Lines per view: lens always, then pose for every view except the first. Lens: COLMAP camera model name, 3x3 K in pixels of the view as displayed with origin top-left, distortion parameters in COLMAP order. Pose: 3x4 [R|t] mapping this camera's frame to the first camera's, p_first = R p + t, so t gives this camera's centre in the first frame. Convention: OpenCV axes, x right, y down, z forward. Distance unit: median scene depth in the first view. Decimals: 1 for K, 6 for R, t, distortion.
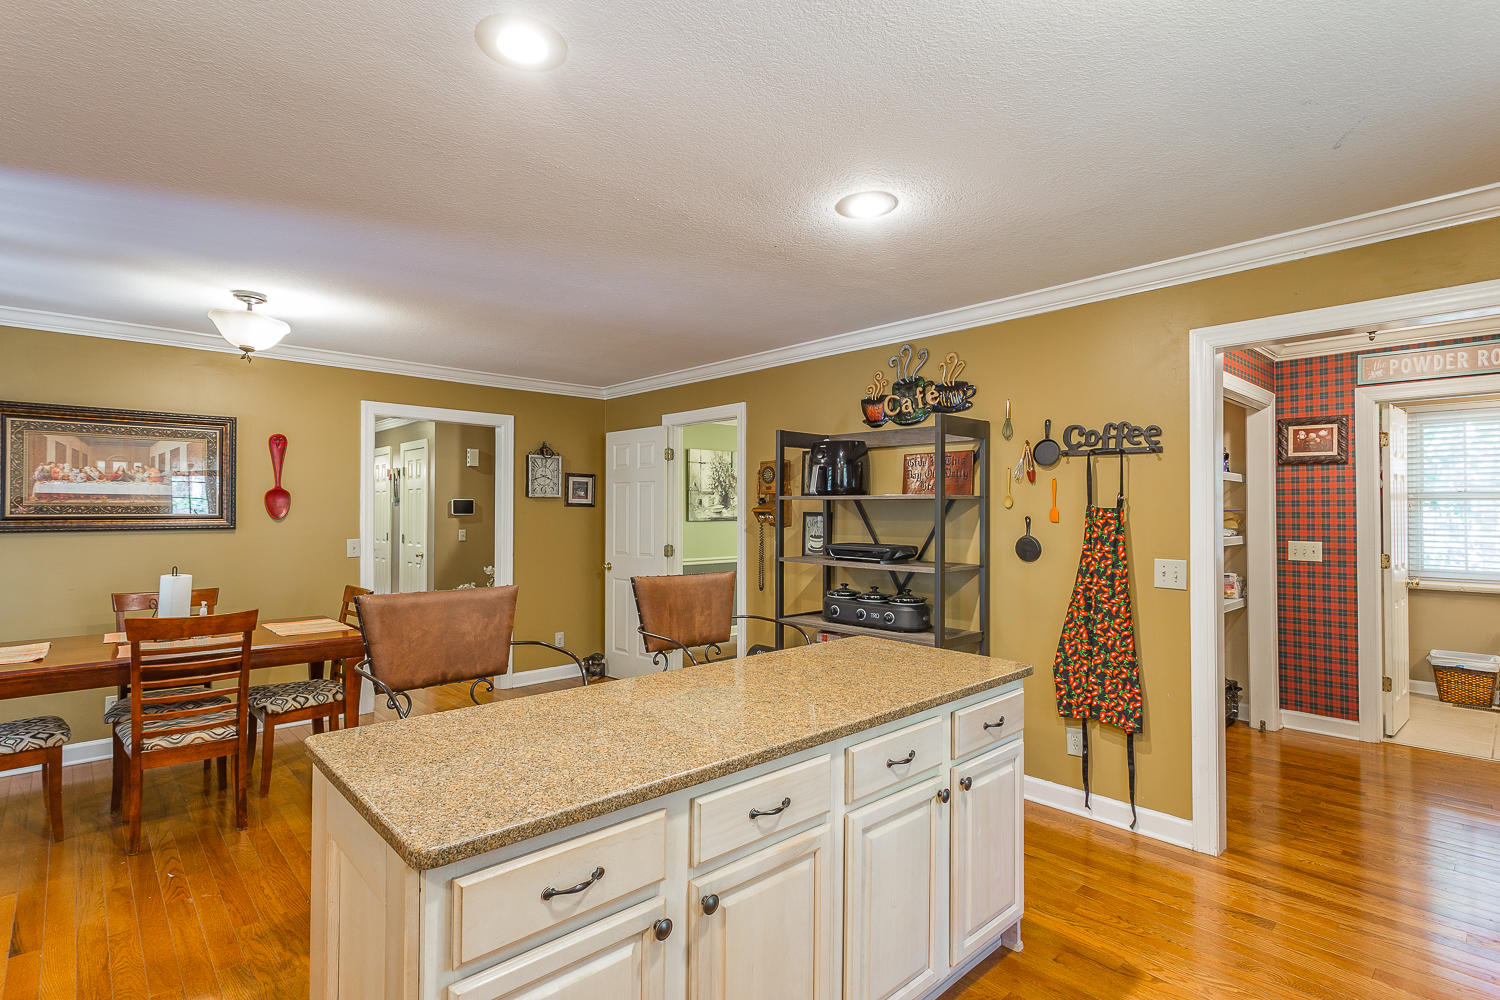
lens RADIAL K [[722.7, 0, 748.7], [0, 722.7, 500.1], [0, 0, 1]] dist [-0.004217, -0.000056]
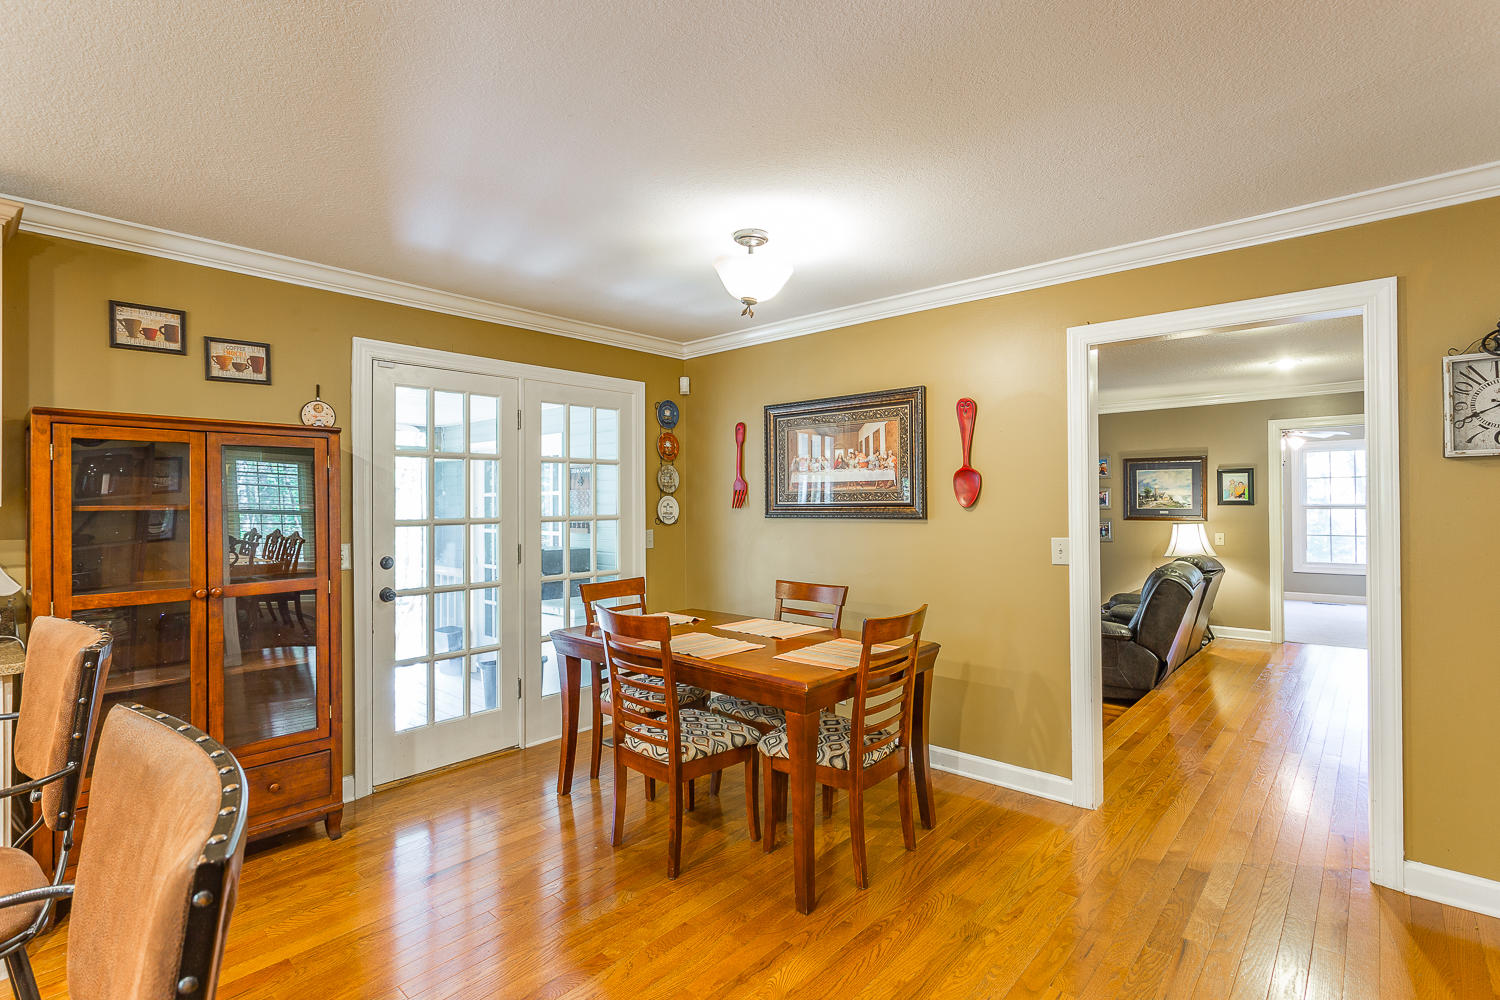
lens RADIAL K [[722.7, 0, 749.4], [0, 722.7, 503.8], [0, 0, 1]] dist [-0.004217, -0.000056]
pose [[0.100339, 0.002994, -0.994949, 0.107527], [0.020327, 0.999781, 0.005058, 0.014714], [0.994746, -0.020732, 0.100256, 0.760203]]
